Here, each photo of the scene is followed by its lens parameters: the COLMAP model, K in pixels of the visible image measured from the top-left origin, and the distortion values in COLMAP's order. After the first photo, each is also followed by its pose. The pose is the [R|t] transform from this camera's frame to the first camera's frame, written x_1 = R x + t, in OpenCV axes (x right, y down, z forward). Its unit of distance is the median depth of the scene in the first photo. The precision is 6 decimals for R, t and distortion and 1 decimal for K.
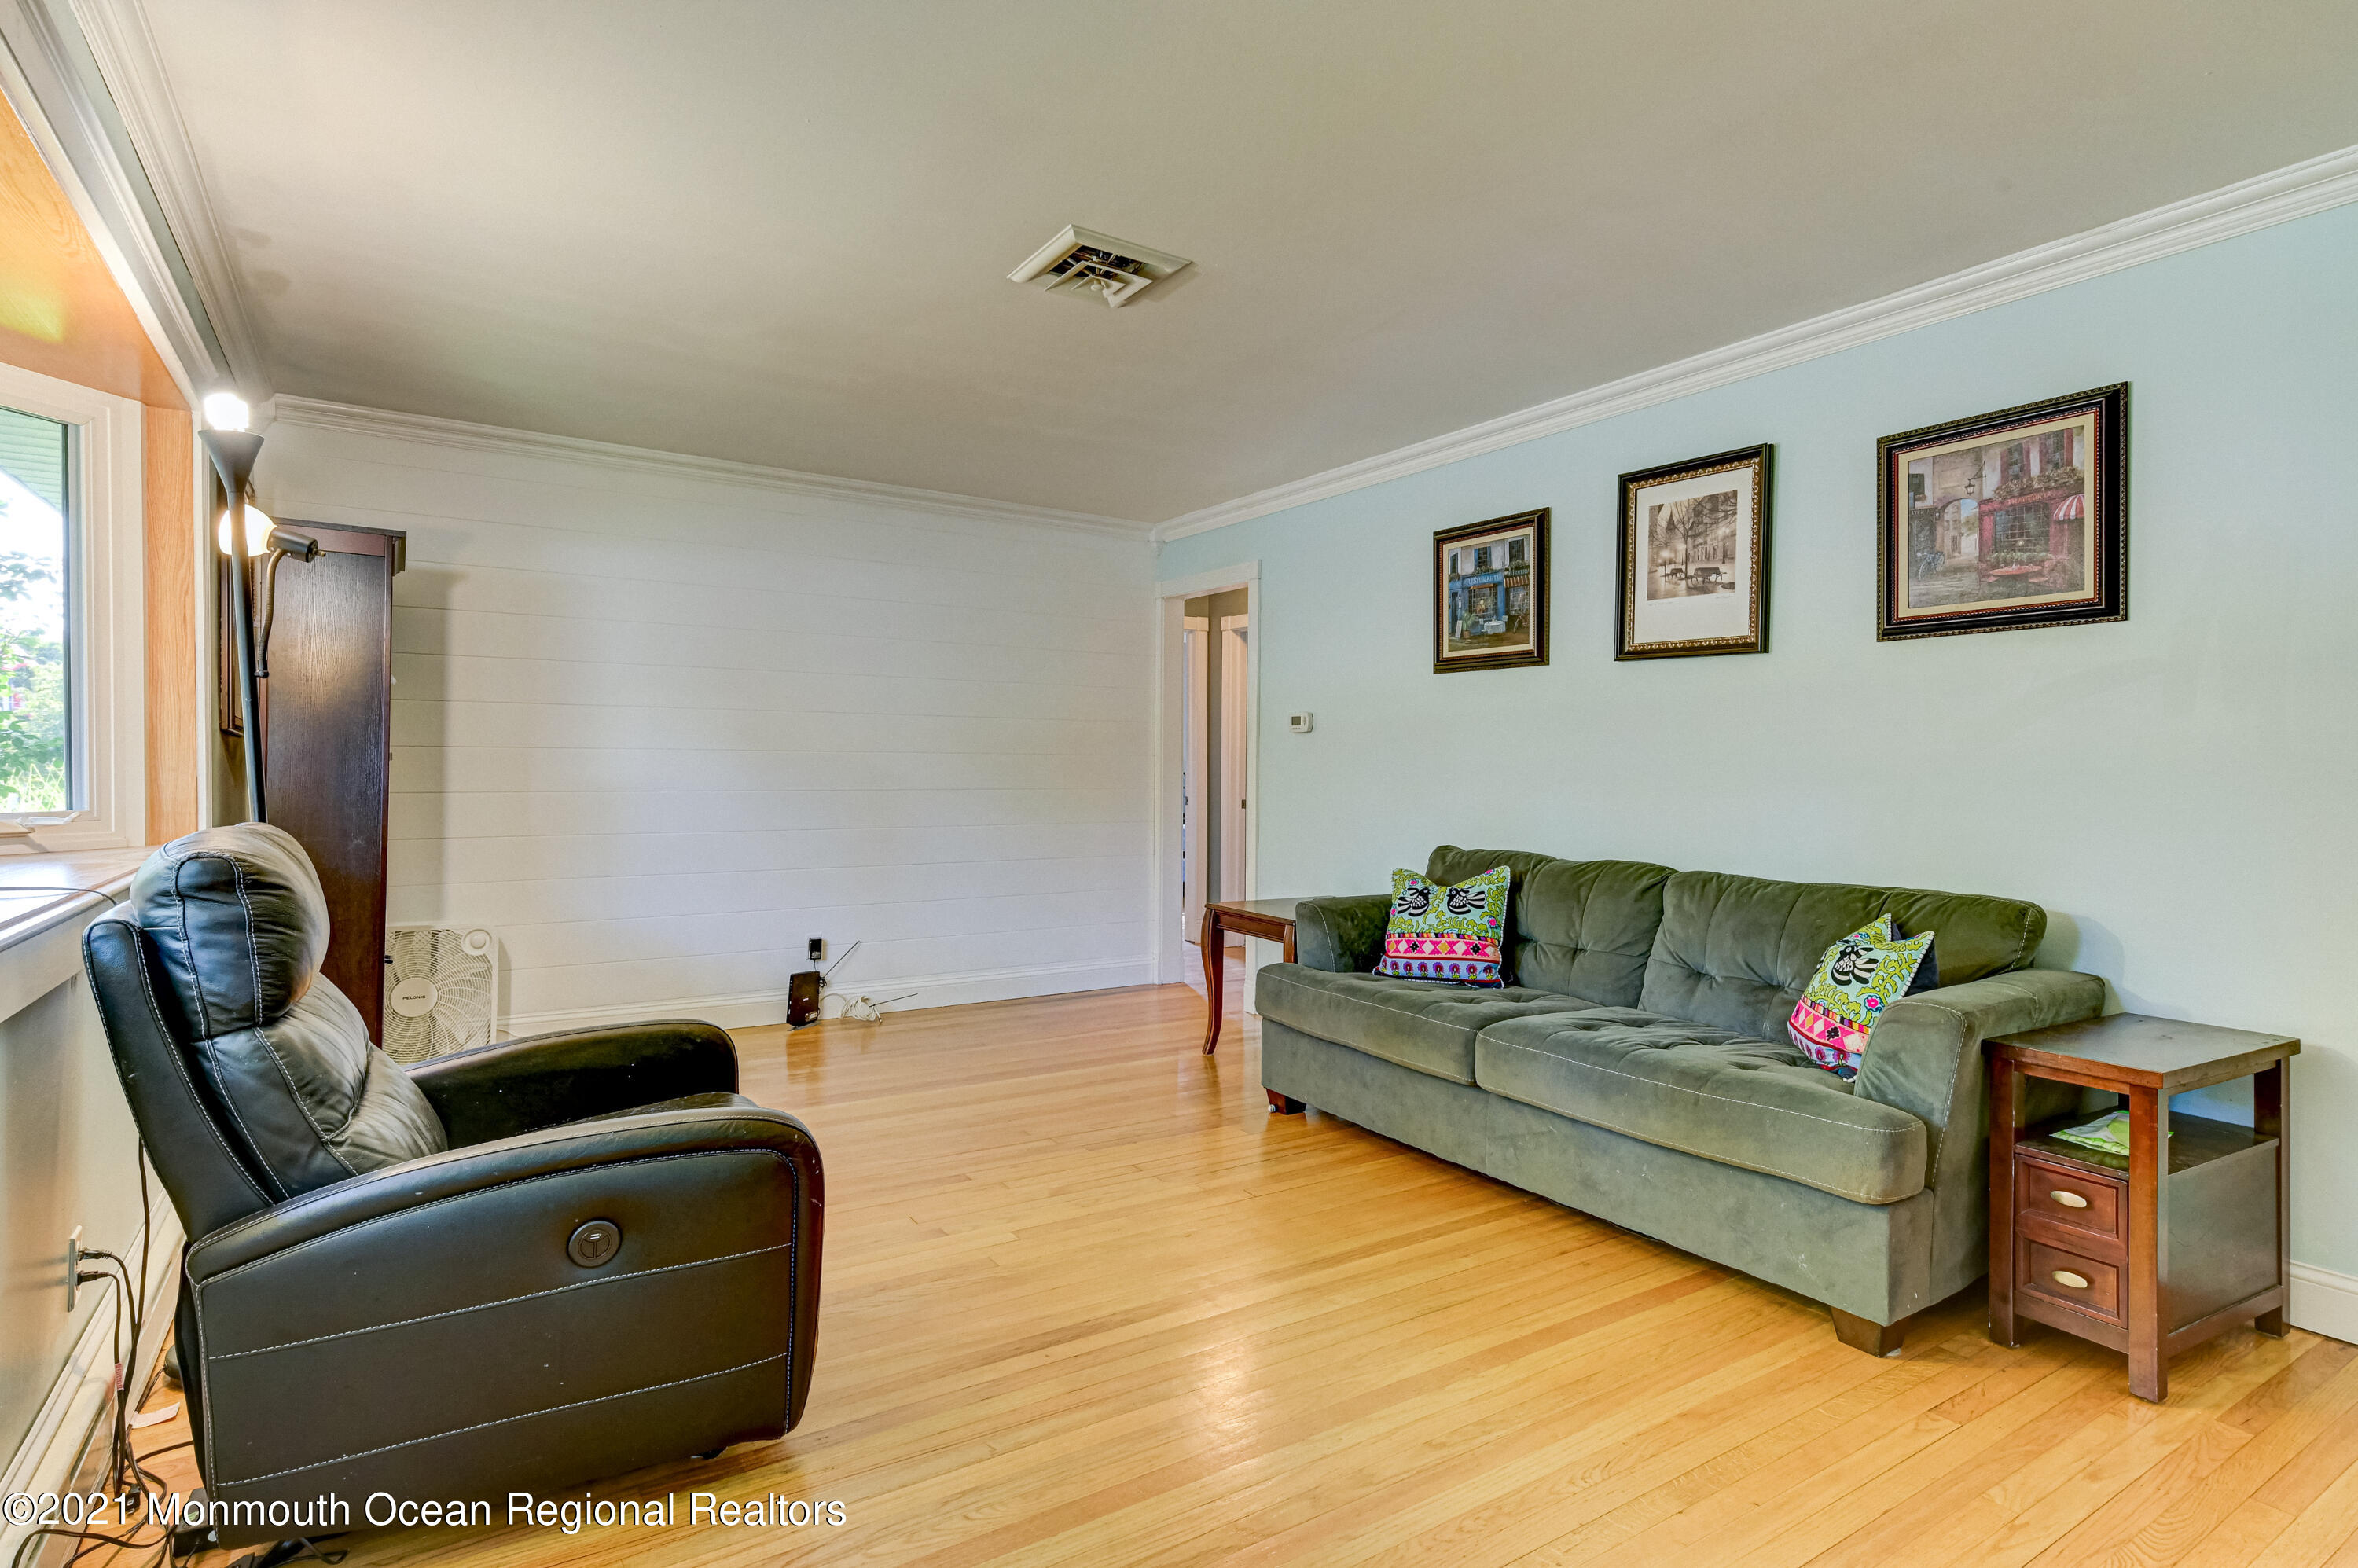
lens RADIAL K [[1201.5, 0, 1174.2], [0, 1201.5, 782.8], [0, 0, 1]] dist [-0.006326, 0.005570]
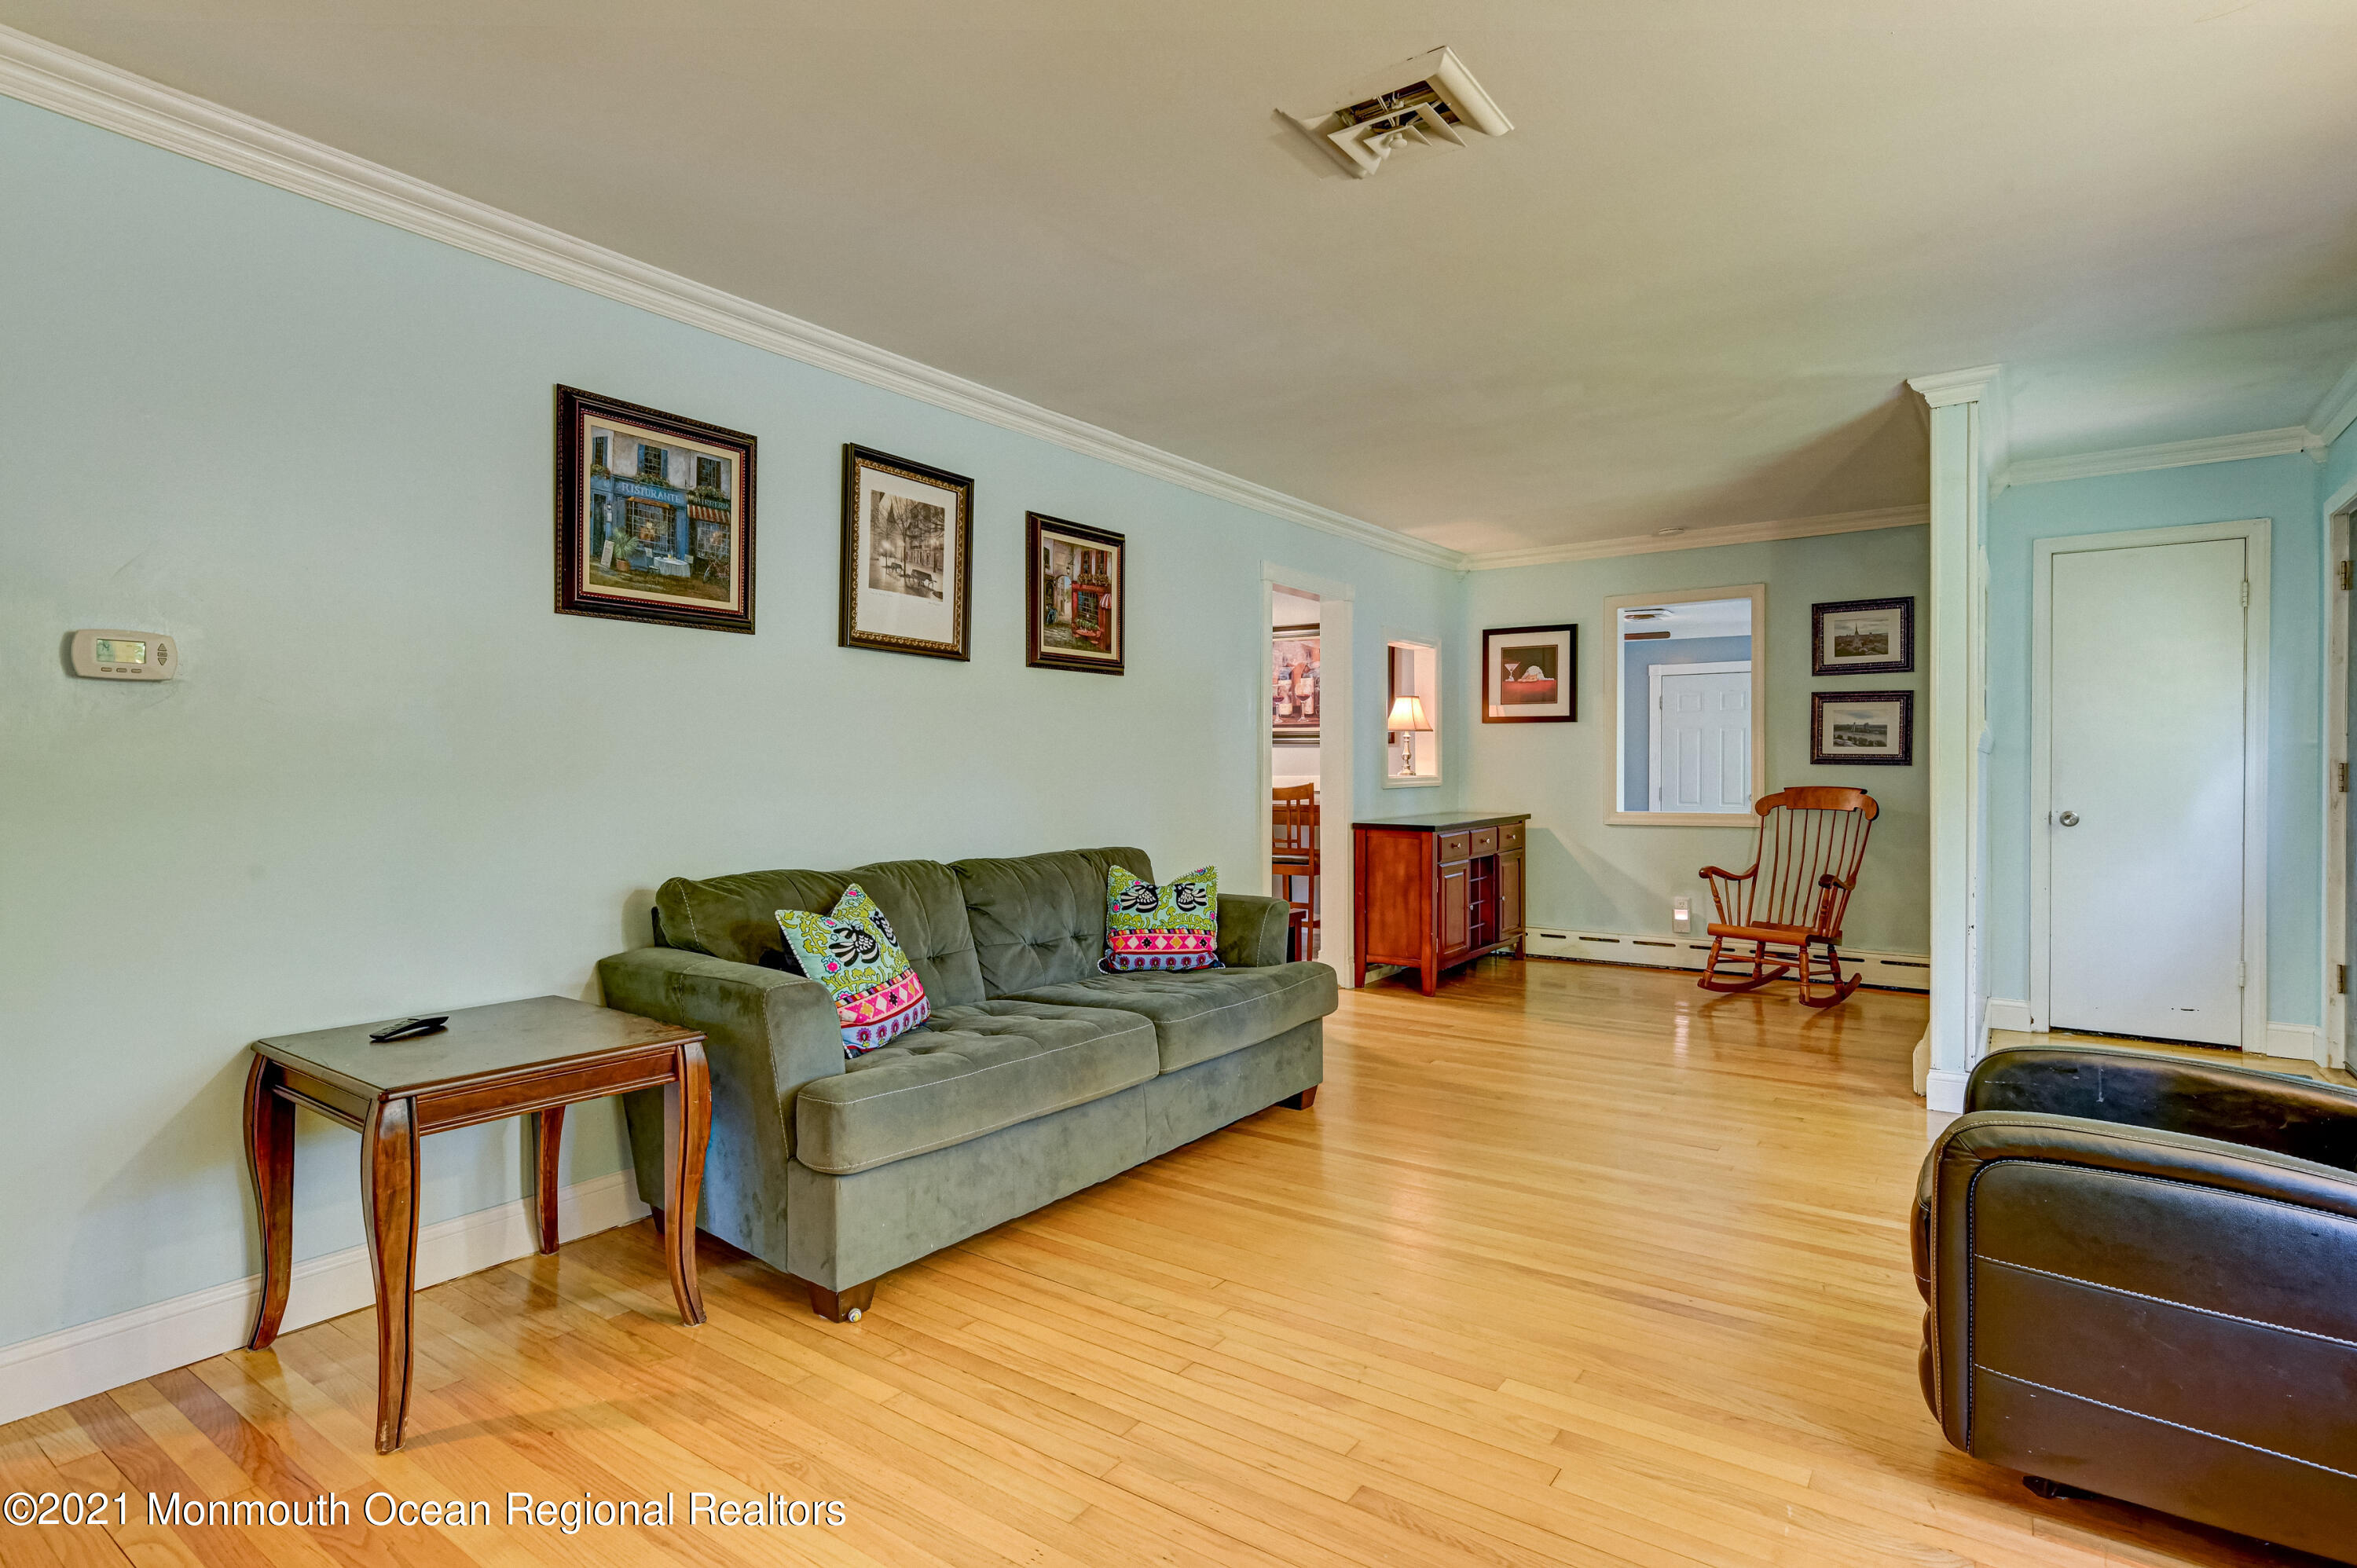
lens RADIAL K [[1200.9, 0, 1160.8], [0, 1200.9, 784.9], [0, 0, 1]] dist [-0.006326, 0.005570]
pose [[-0.366355, -0.025166, 0.930135, -0.597312], [0.004241, 0.999579, 0.028715, -0.022522], [-0.930465, 0.014464, -0.366094, 1.169685]]
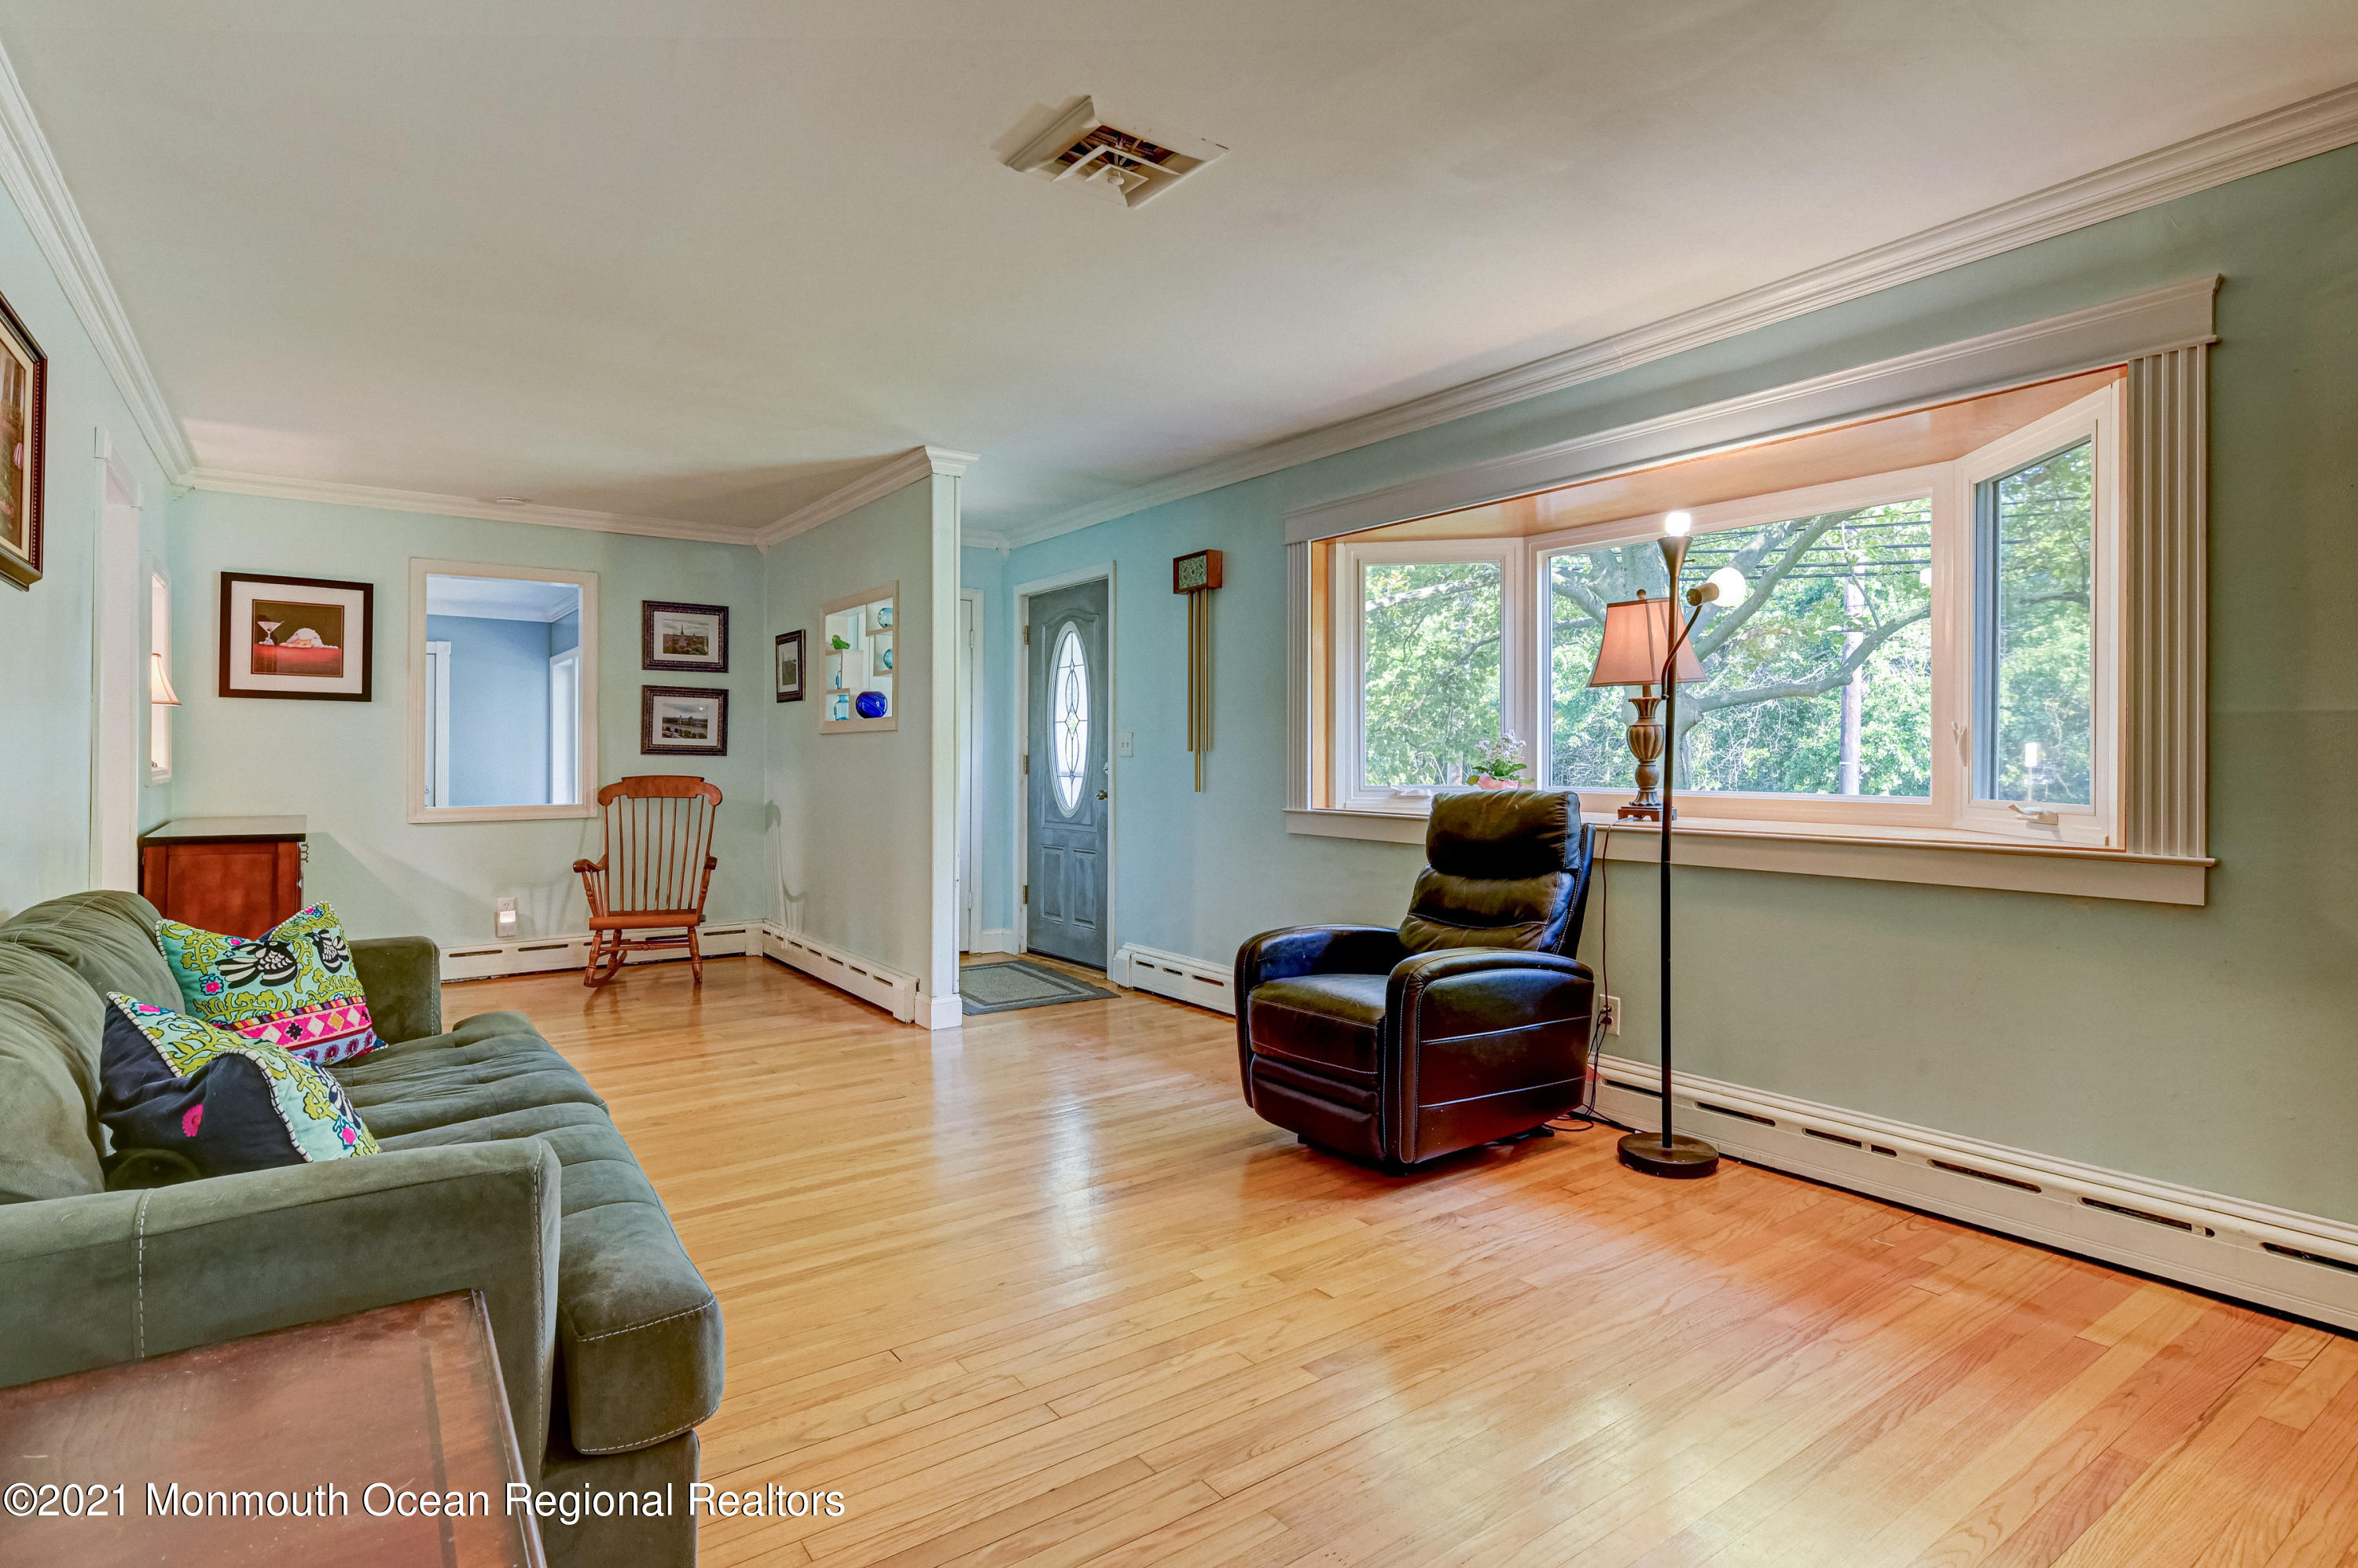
lens RADIAL K [[1201.5, 0, 1196.8], [0, 1201.5, 759.0], [0, 0, 1]] dist [-0.006326, 0.005570]
pose [[-0.997241, -0.013888, -0.072916, -0.051396], [-0.014470, 0.999867, 0.007458, -0.017096], [0.072802, 0.008492, -0.997310, 1.506423]]
